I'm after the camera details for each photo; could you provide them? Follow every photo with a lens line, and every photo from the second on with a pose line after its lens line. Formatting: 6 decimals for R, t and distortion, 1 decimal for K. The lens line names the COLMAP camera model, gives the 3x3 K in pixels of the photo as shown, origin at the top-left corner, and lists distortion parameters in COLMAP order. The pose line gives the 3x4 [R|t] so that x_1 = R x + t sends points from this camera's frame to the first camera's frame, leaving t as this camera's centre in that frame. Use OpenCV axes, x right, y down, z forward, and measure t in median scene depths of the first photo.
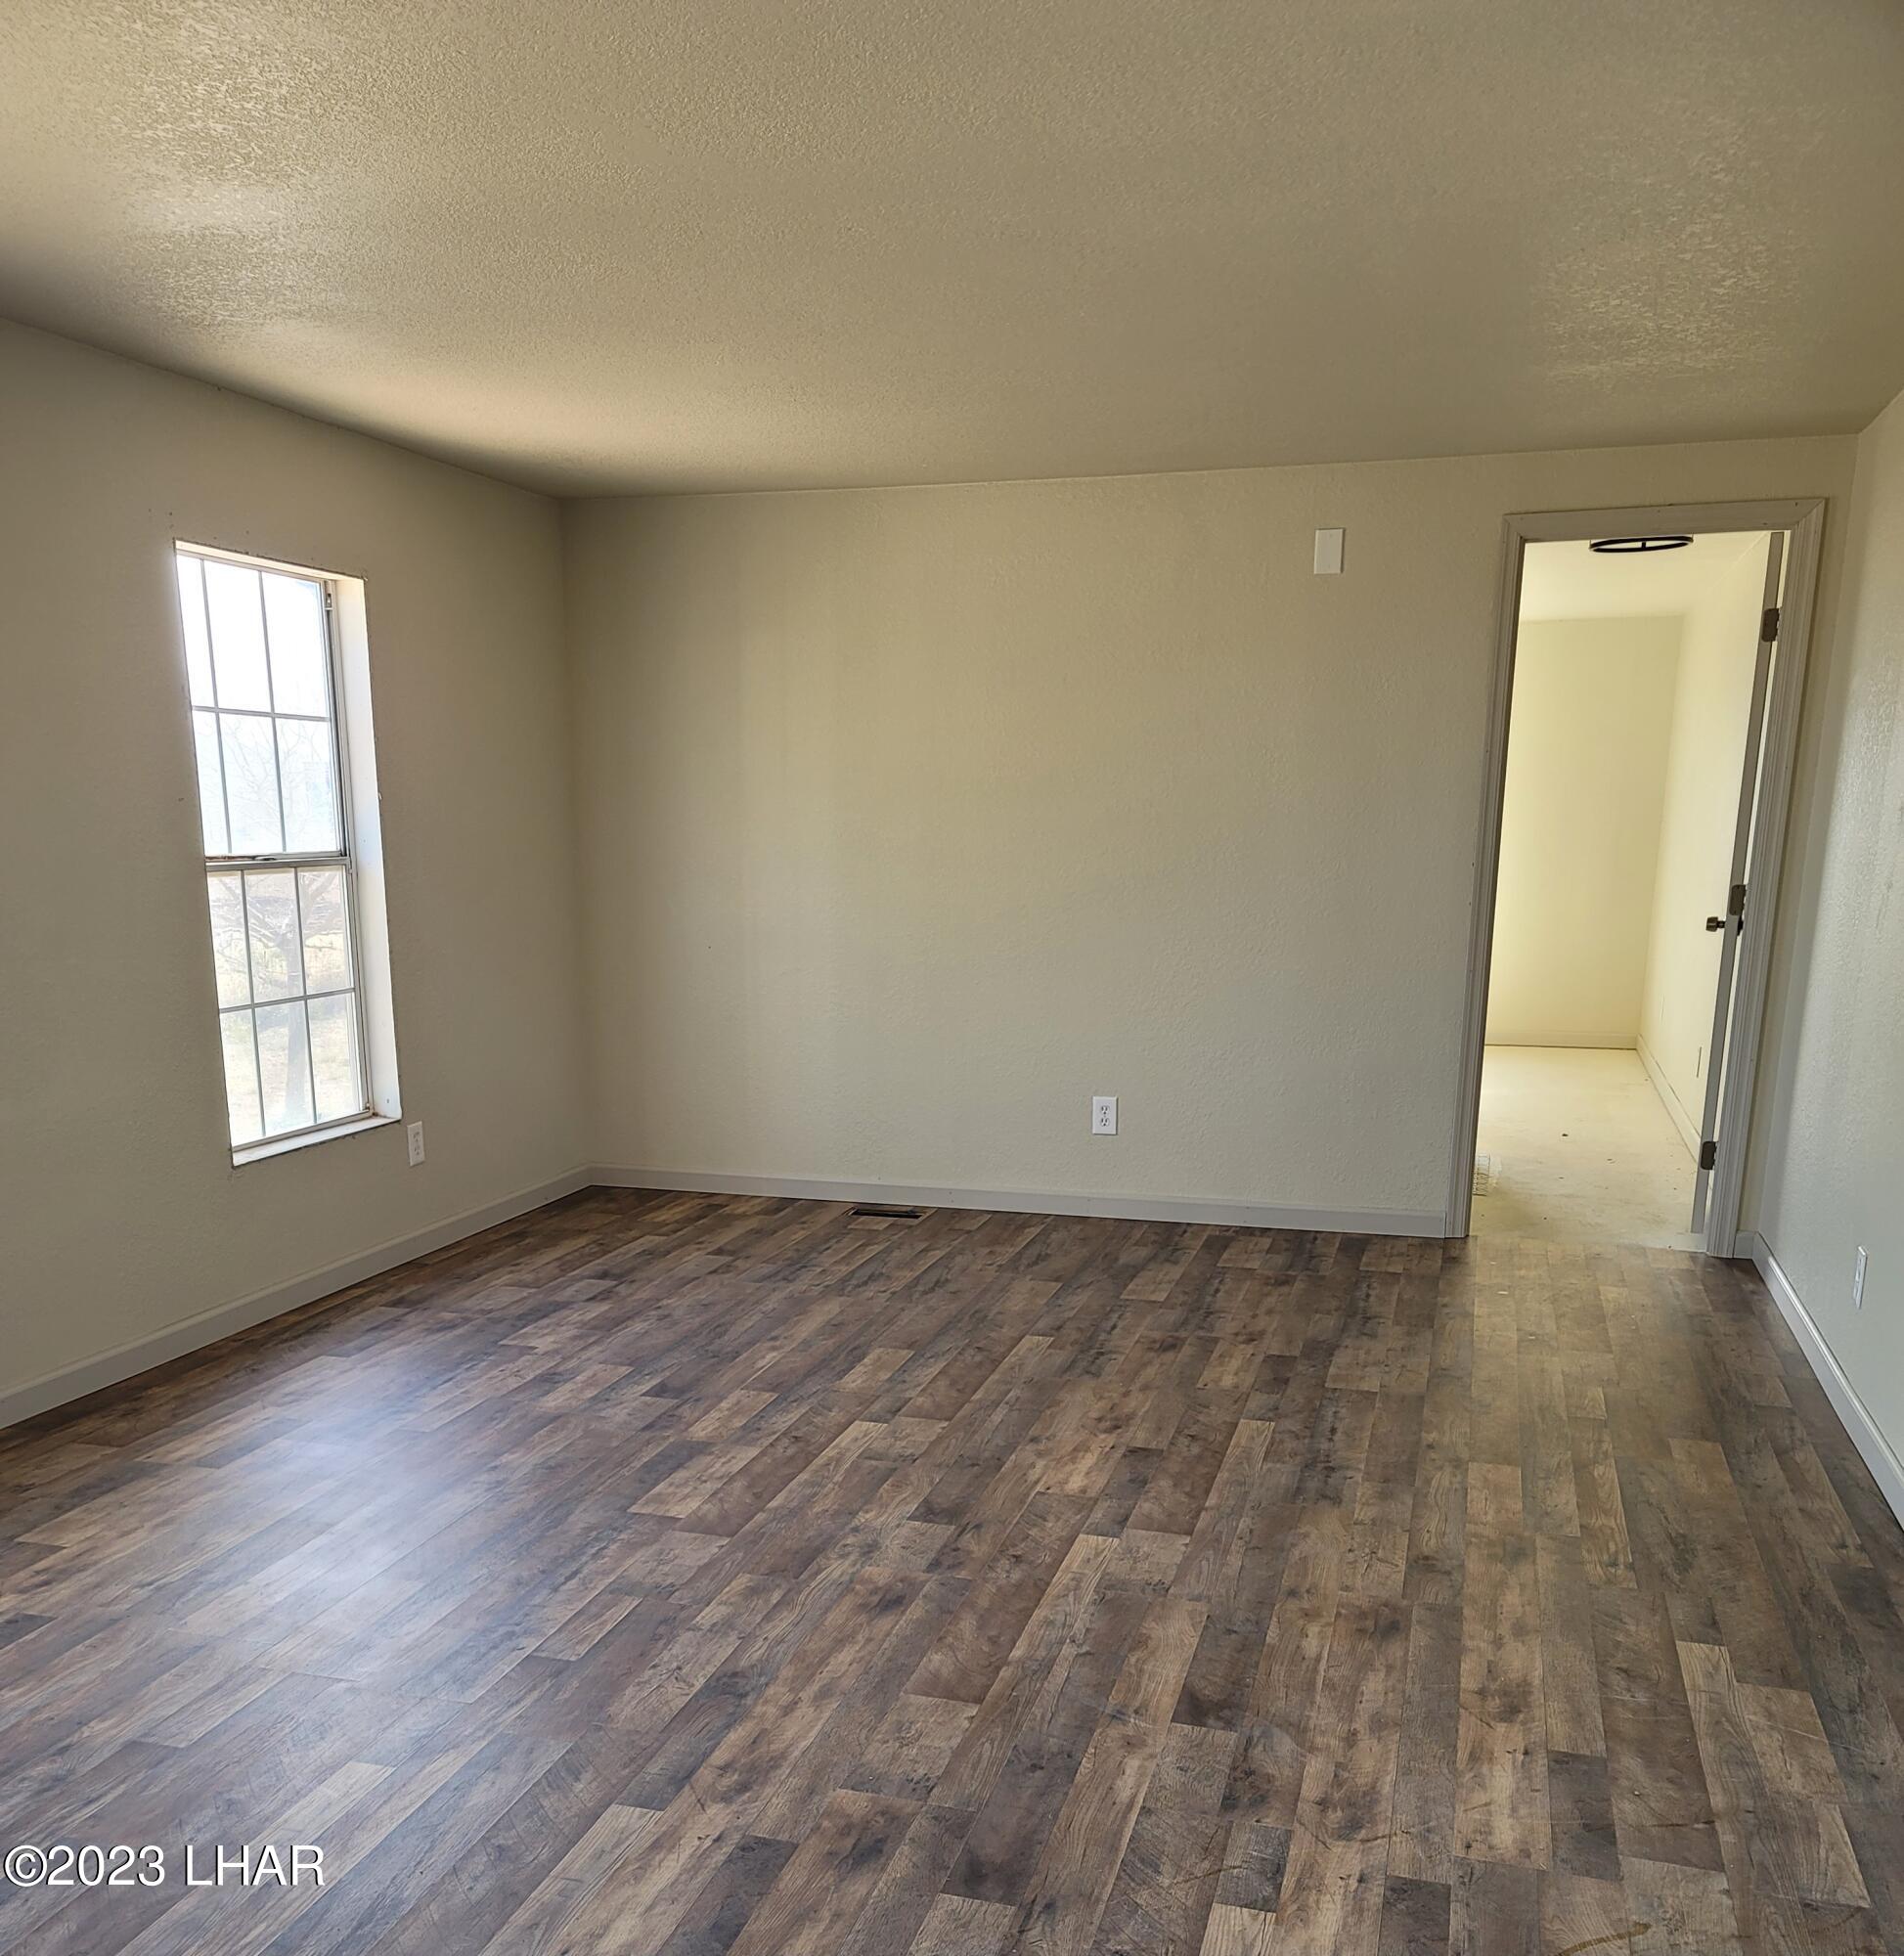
lens RADIAL K [[1997.1, 0, 954.4], [0, 1997.1, 1054.5], [0, 0, 1]] dist [0.060546, -0.004450]
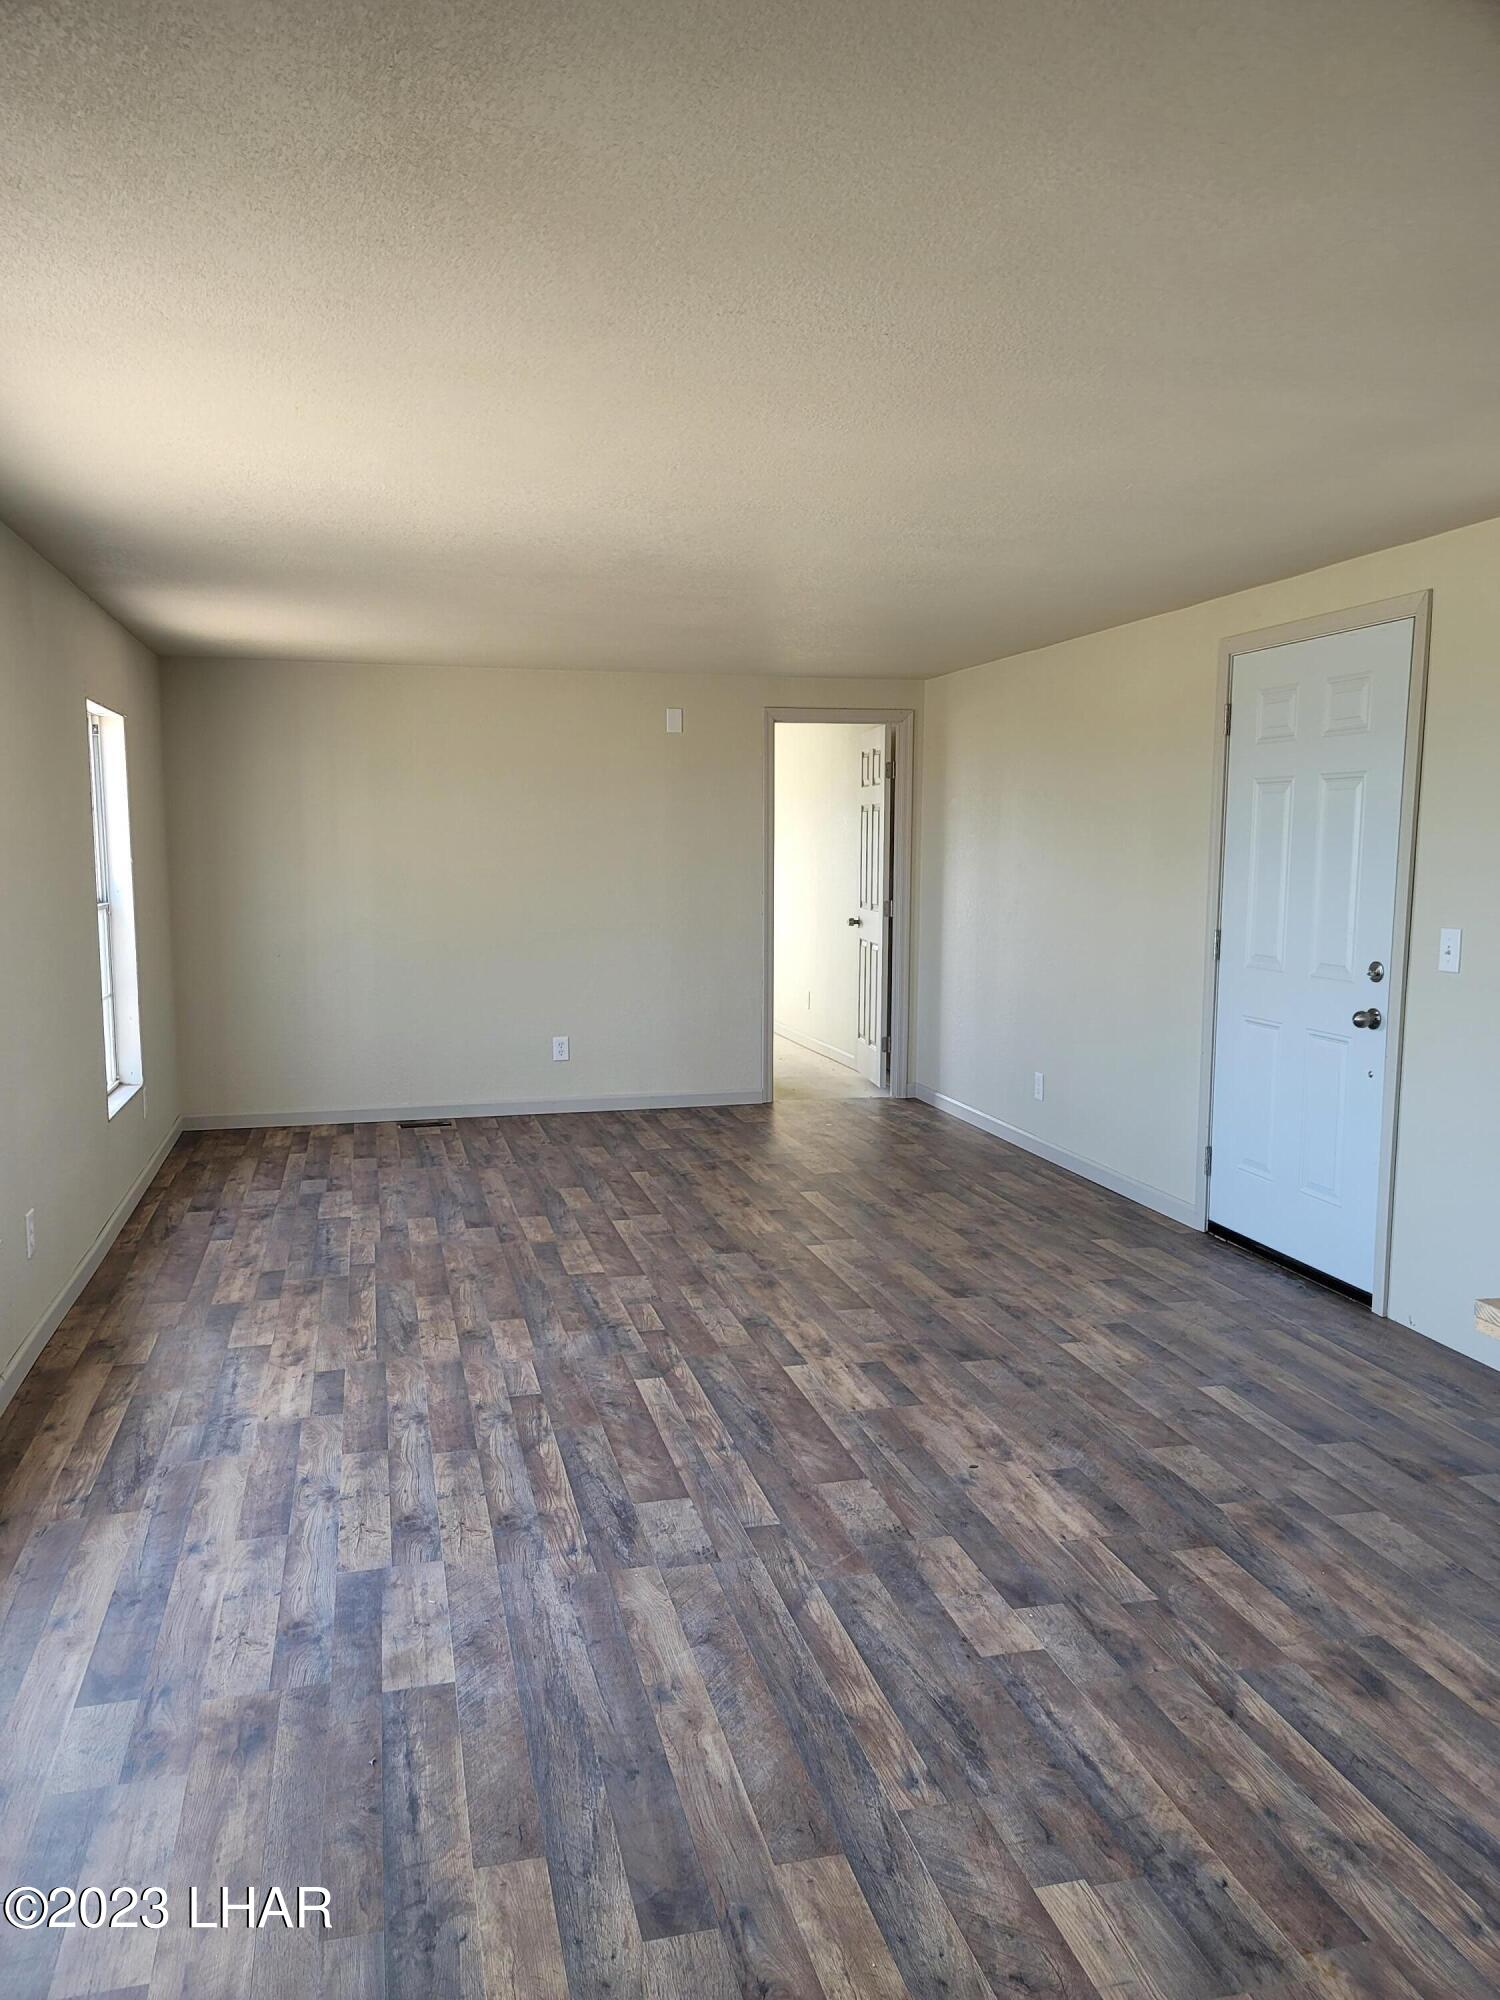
lens RADIAL K [[1445.3, 0, 750.0], [0, 1445.3, 1000.0], [0, 0, 1]] dist [0.105528, -0.117949]
pose [[0.869252, -0.058364, 0.490911, -0.601052], [0.064392, 0.997914, 0.004622, -0.012525], [-0.490157, 0.027593, 0.871197, -0.205418]]
